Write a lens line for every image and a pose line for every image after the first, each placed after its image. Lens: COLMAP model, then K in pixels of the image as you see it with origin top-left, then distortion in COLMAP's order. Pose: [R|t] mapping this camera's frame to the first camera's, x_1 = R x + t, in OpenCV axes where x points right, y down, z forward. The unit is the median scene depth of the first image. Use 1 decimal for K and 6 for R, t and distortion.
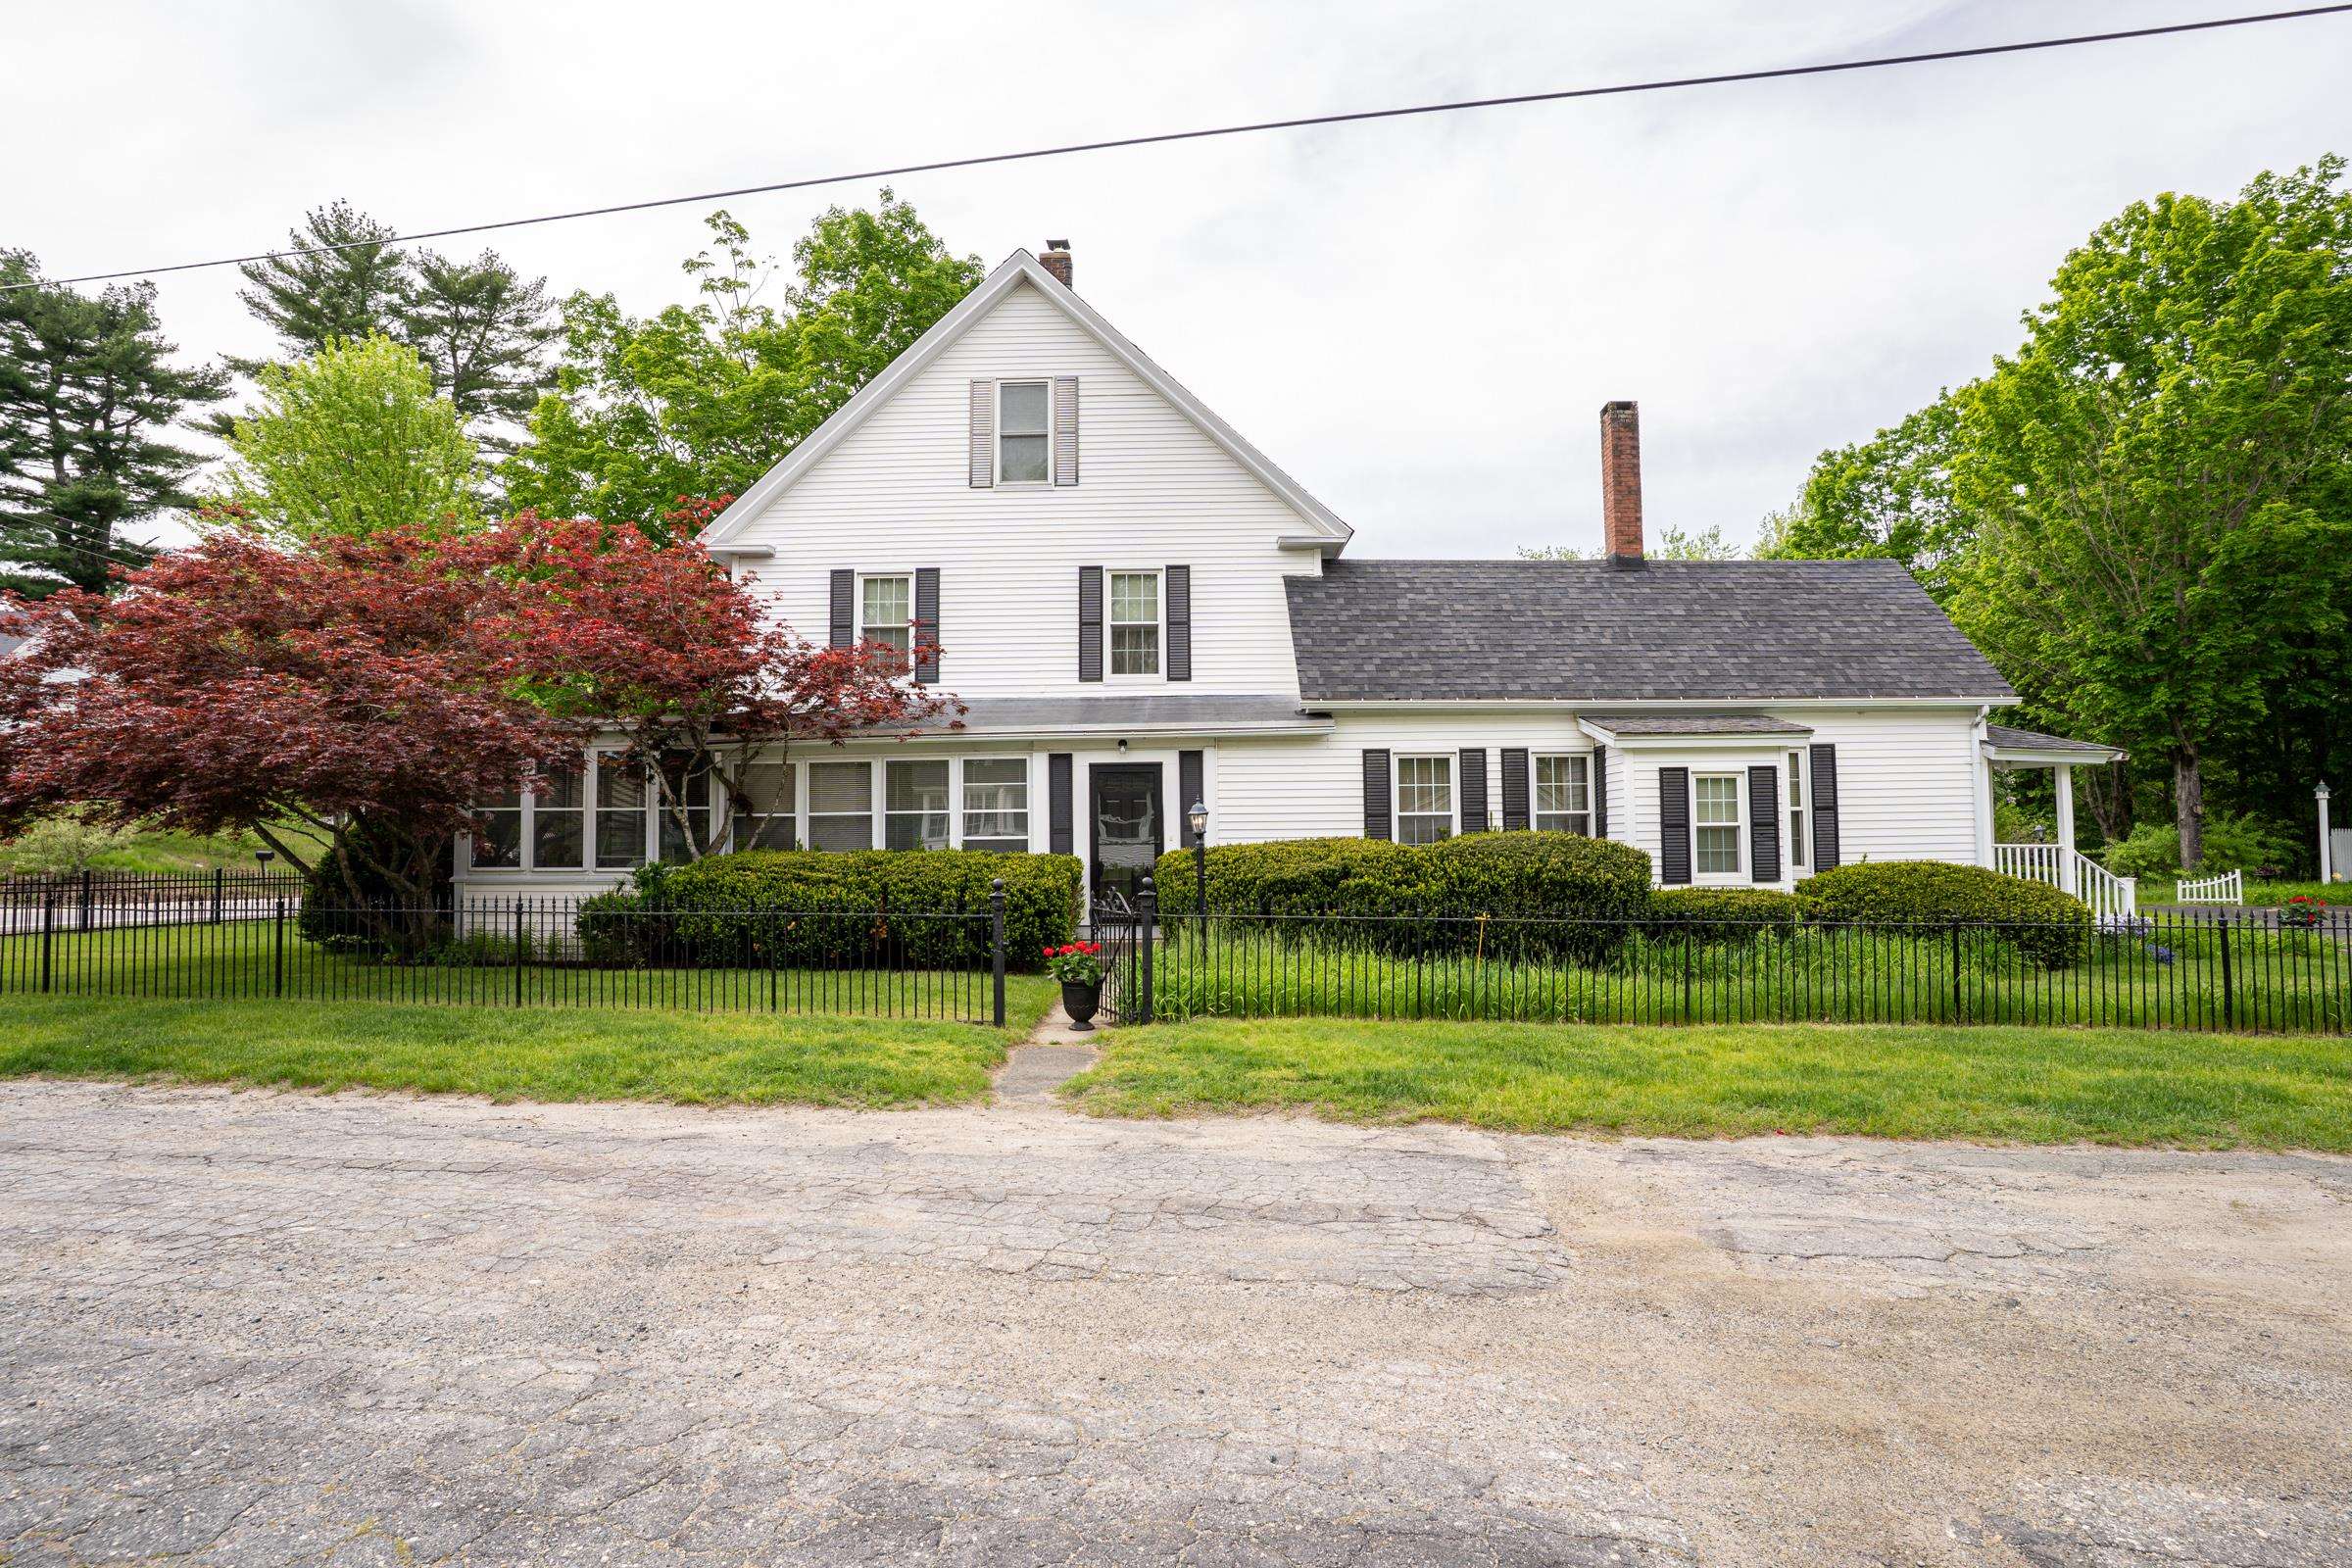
lens RADIAL K [[1146.5, 0, 1173.0], [0, 1146.5, 778.0], [0, 0, 1]] dist [0.000453, 0.000453]
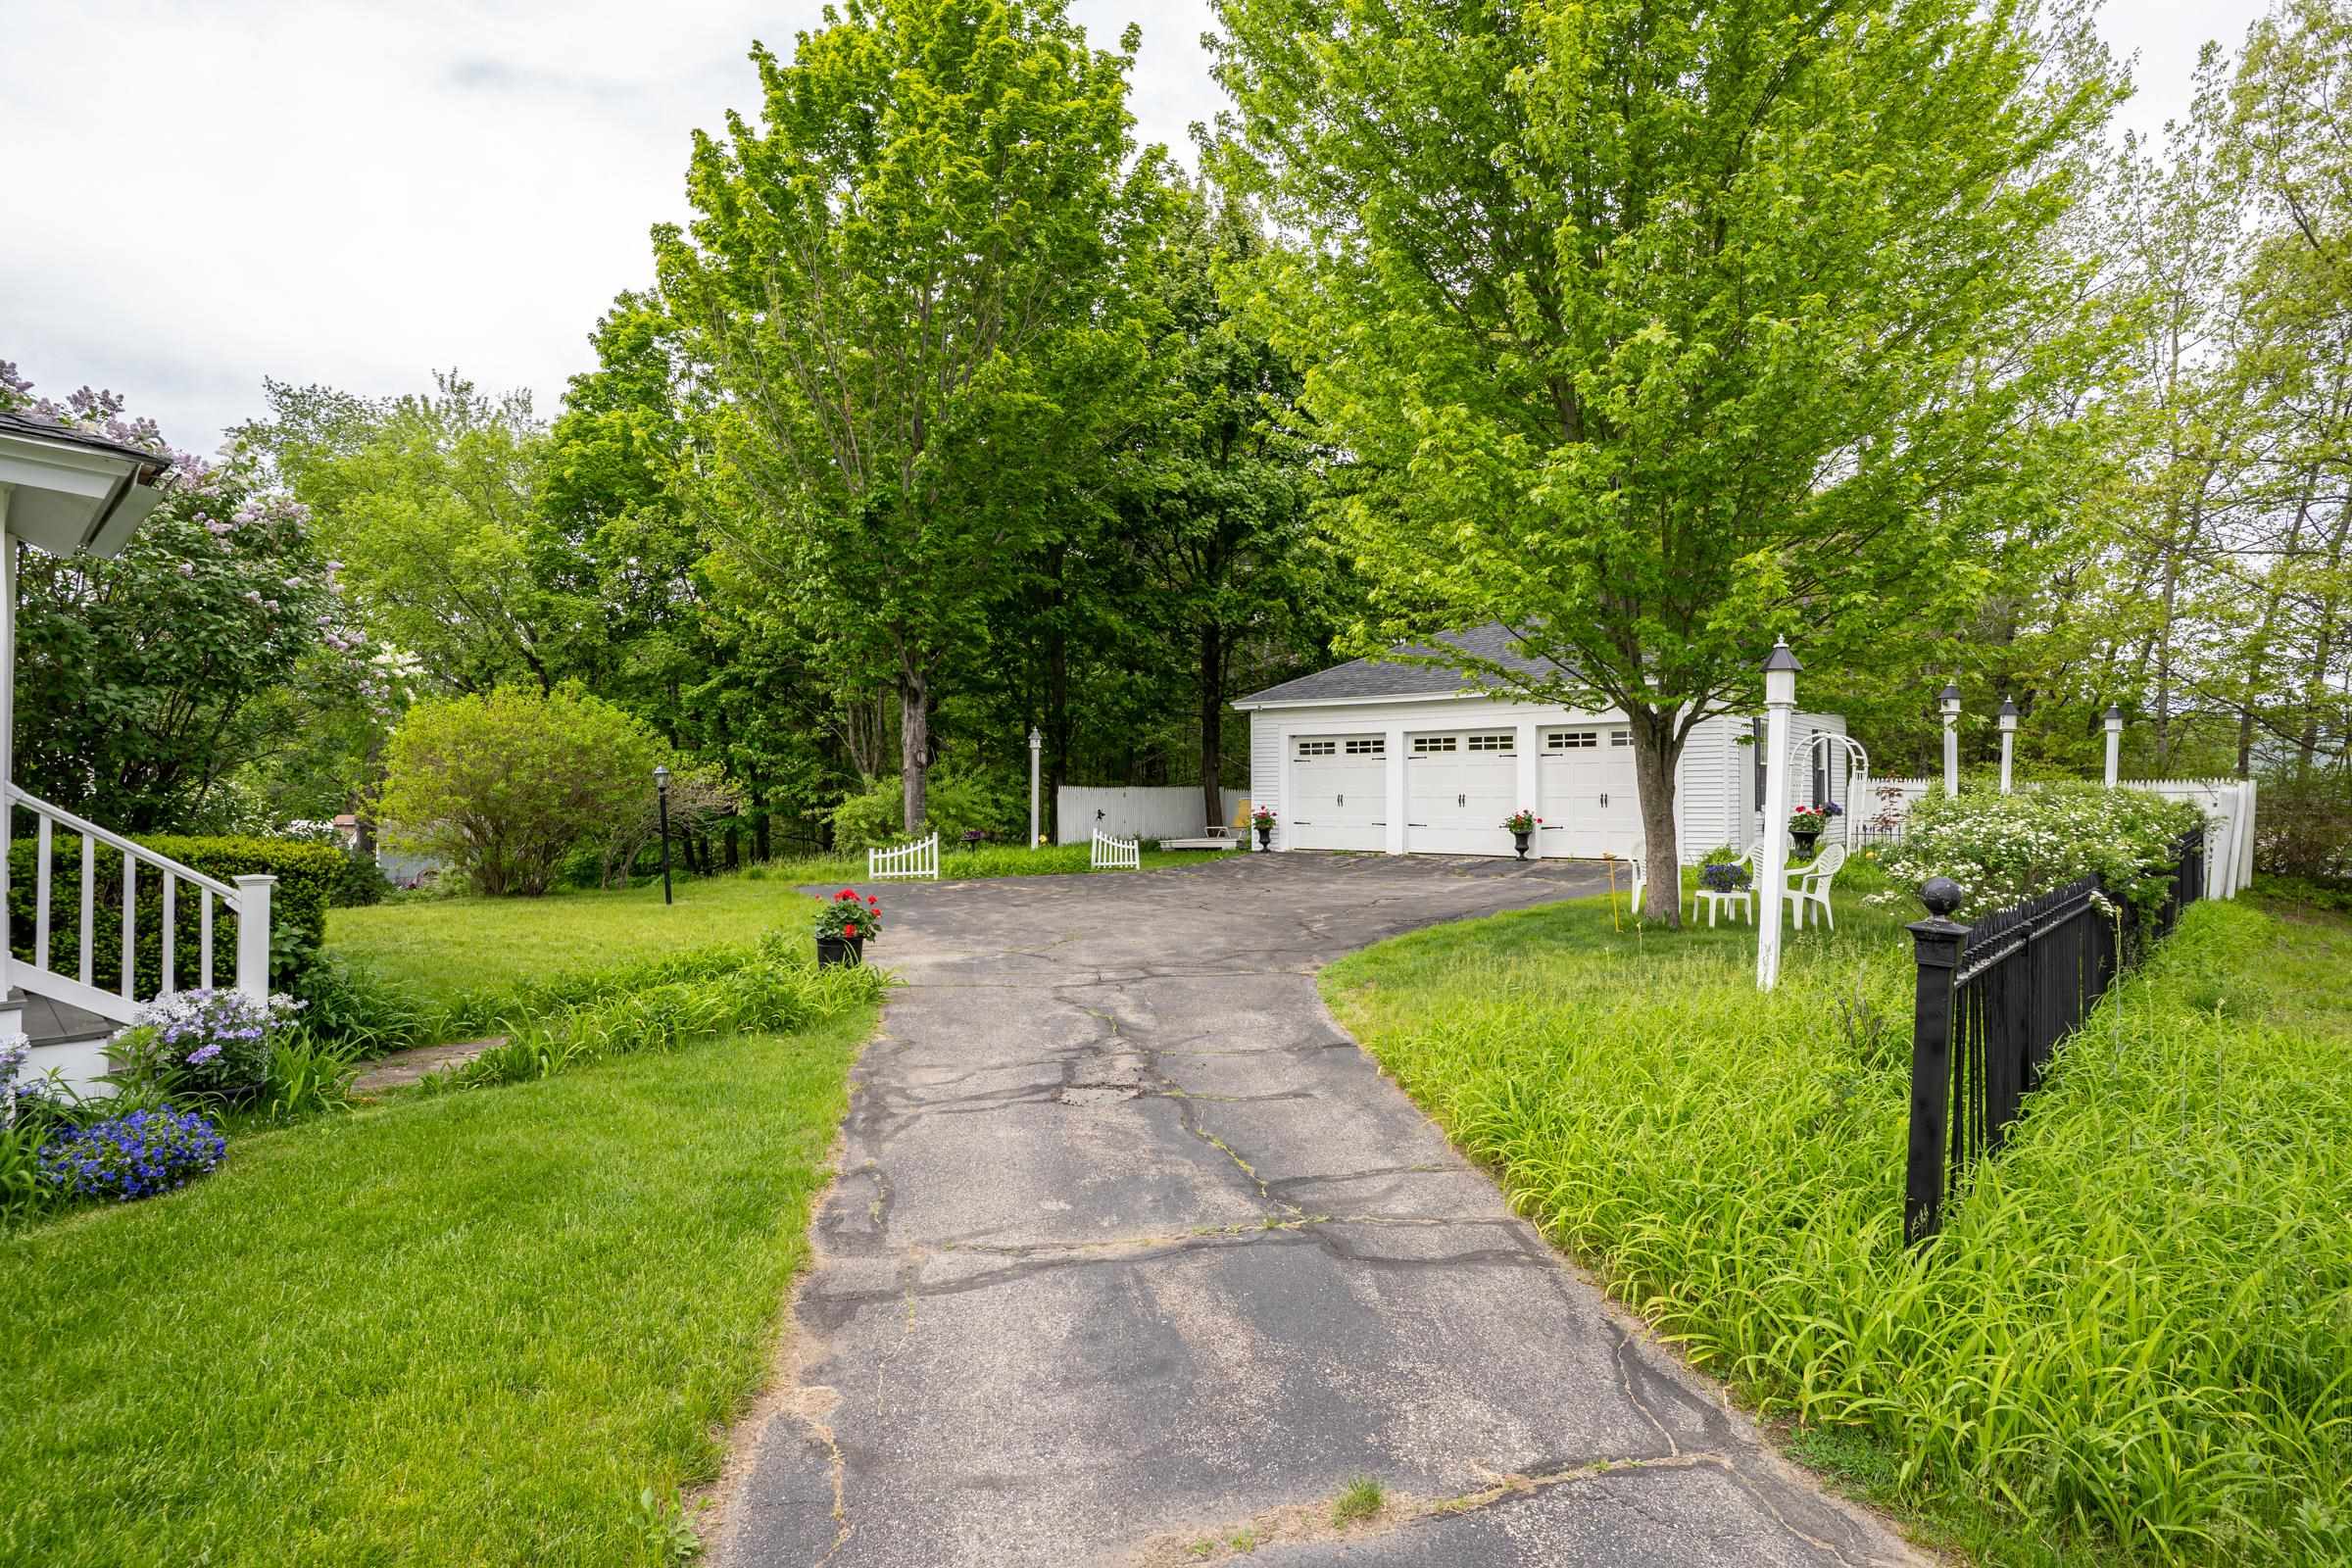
lens RADIAL K [[1146.5, 0, 1180.3], [0, 1146.5, 787.2], [0, 0, 1]] dist [0.000453, 0.000453]
pose [[0.661976, 0.014173, 0.749391, 0.427963], [-0.042230, 0.998938, 0.018412, 0.026833], [-0.748334, -0.043835, 0.661872, 0.348167]]
